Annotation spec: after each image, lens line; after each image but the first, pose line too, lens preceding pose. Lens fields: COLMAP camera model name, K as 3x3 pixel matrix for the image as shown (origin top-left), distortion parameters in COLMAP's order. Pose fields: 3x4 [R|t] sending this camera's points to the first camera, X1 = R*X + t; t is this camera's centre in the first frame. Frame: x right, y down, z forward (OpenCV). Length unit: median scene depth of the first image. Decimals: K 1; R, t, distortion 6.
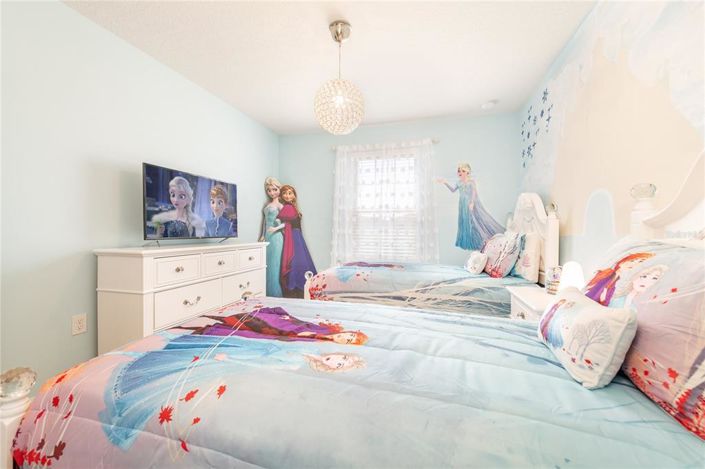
lens RADIAL K [[286.2, 0, 356.6], [0, 286.2, 234.5], [0, 0, 1]] dist [0.020160, -0.008181]
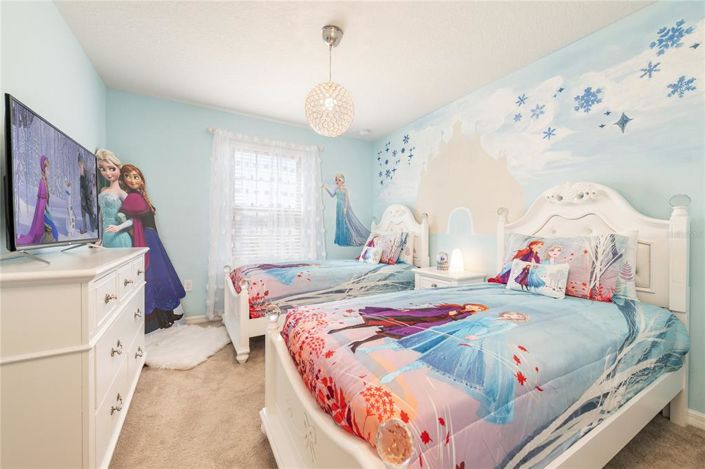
lens RADIAL K [[286.2, 0, 356.6], [0, 286.2, 234.5], [0, 0, 1]] dist [0.020160, -0.008181]
pose [[0.671349, -0.012187, 0.741041, -0.587903], [0.008678, 0.999926, 0.008583, -0.007154], [-0.741090, 0.000668, 0.671405, 0.192754]]
